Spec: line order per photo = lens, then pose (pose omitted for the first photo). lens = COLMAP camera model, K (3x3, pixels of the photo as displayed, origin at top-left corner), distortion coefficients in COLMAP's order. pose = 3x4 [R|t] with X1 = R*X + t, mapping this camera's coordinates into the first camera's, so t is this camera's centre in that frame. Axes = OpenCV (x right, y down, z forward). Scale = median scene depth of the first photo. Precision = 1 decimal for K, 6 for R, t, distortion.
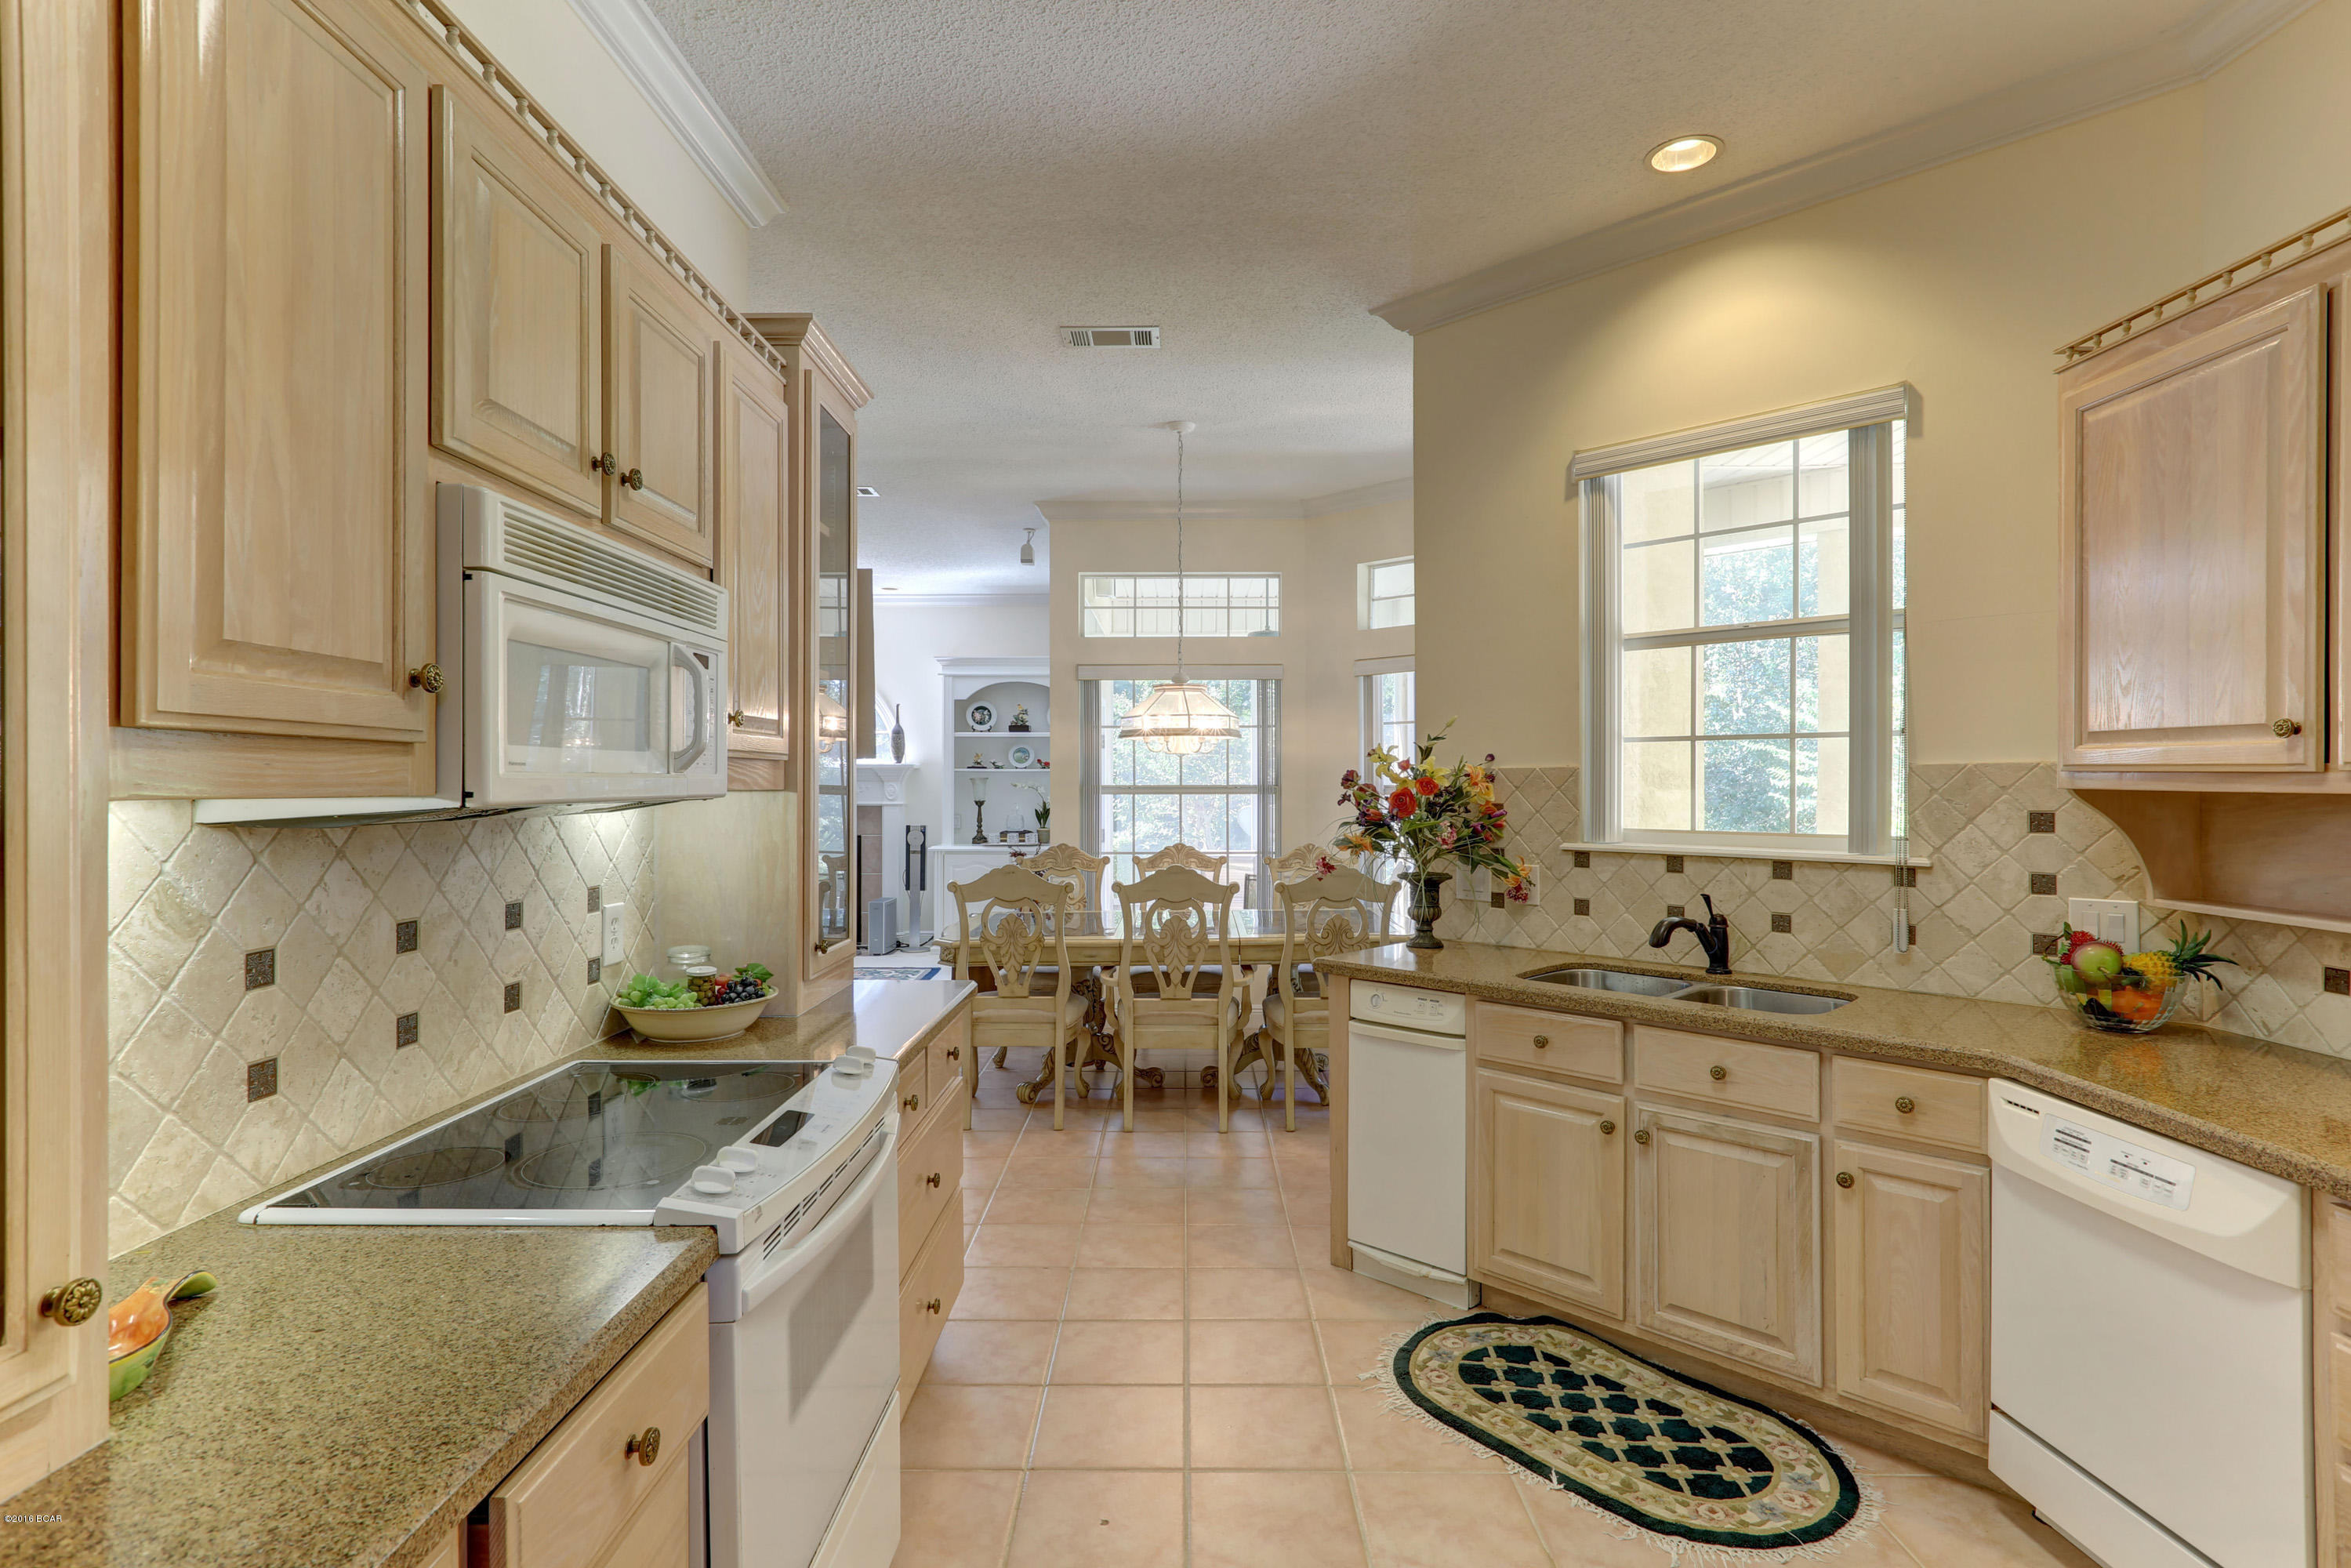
lens RADIAL K [[1183.4, 0, 1175.5], [0, 1183.4, 784.0], [0, 0, 1]] dist [0.028530, 0.000549]
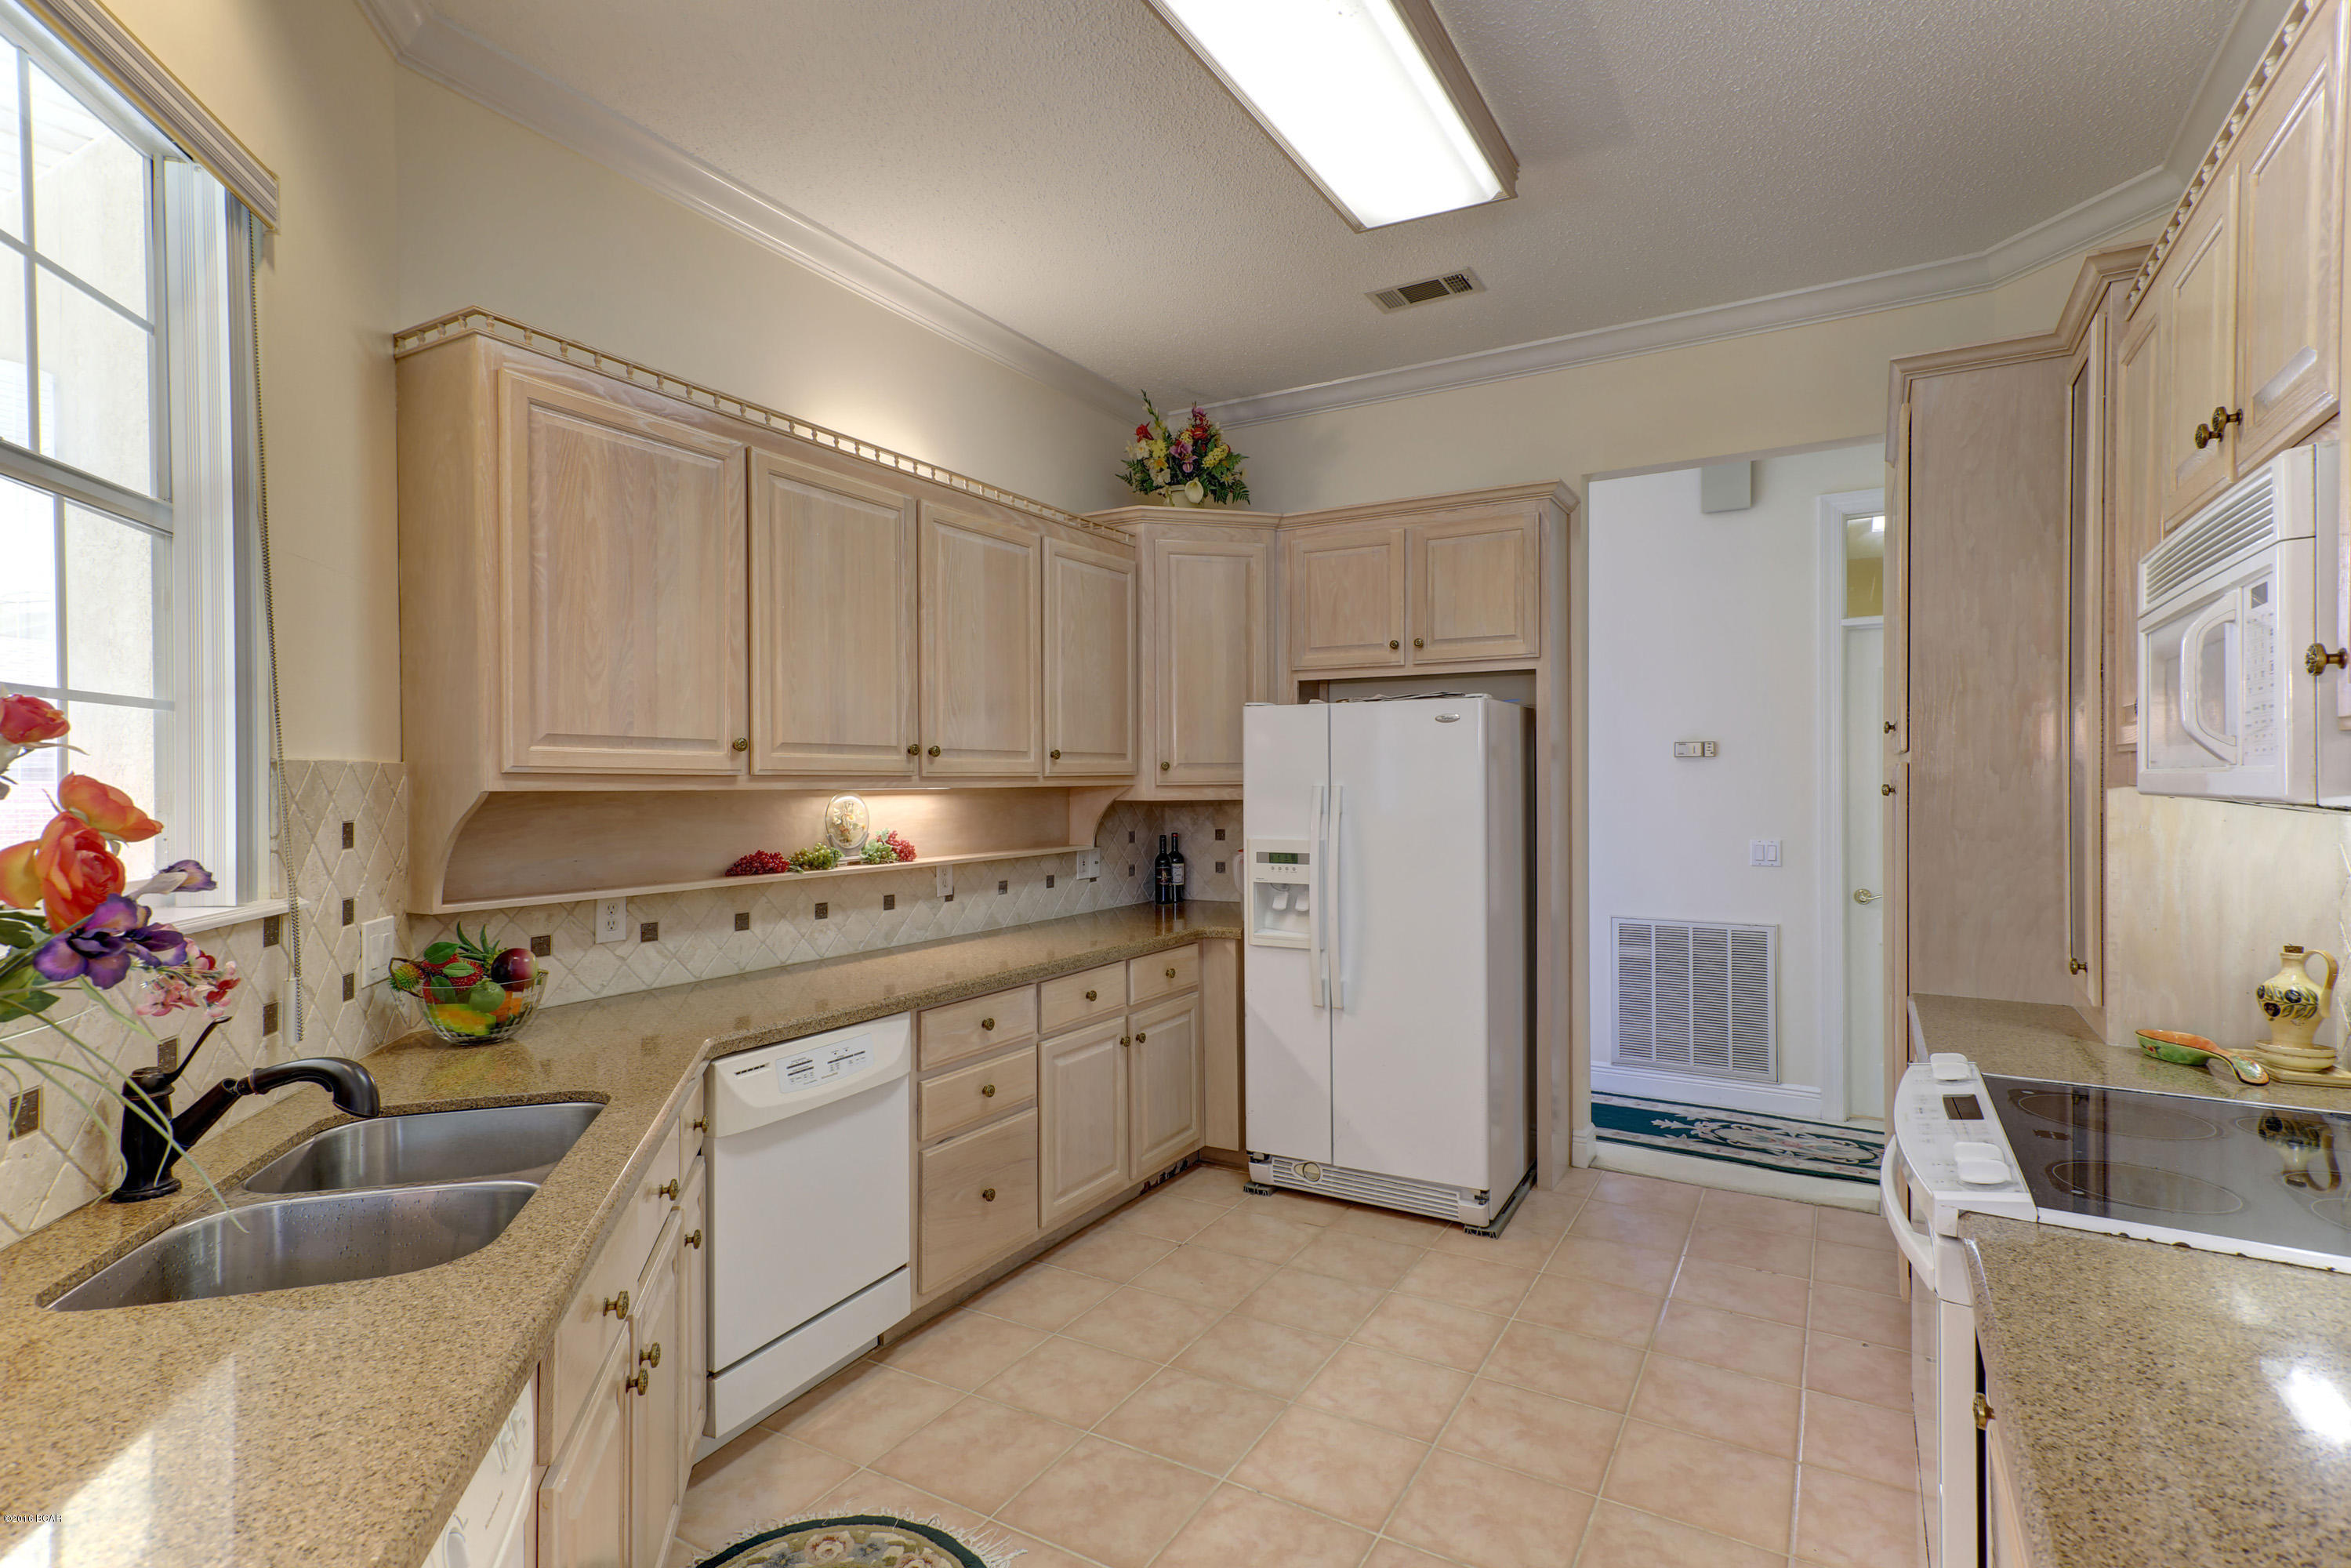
lens RADIAL K [[1183.4, 0, 1175.5], [0, 1183.4, 784.0], [0, 0, 1]] dist [0.028530, 0.000549]
pose [[-0.871037, -0.002158, 0.491212, -0.192874], [0.001057, 0.999980, 0.006266, -0.008796], [-0.491216, 0.005977, -0.871017, 1.787368]]
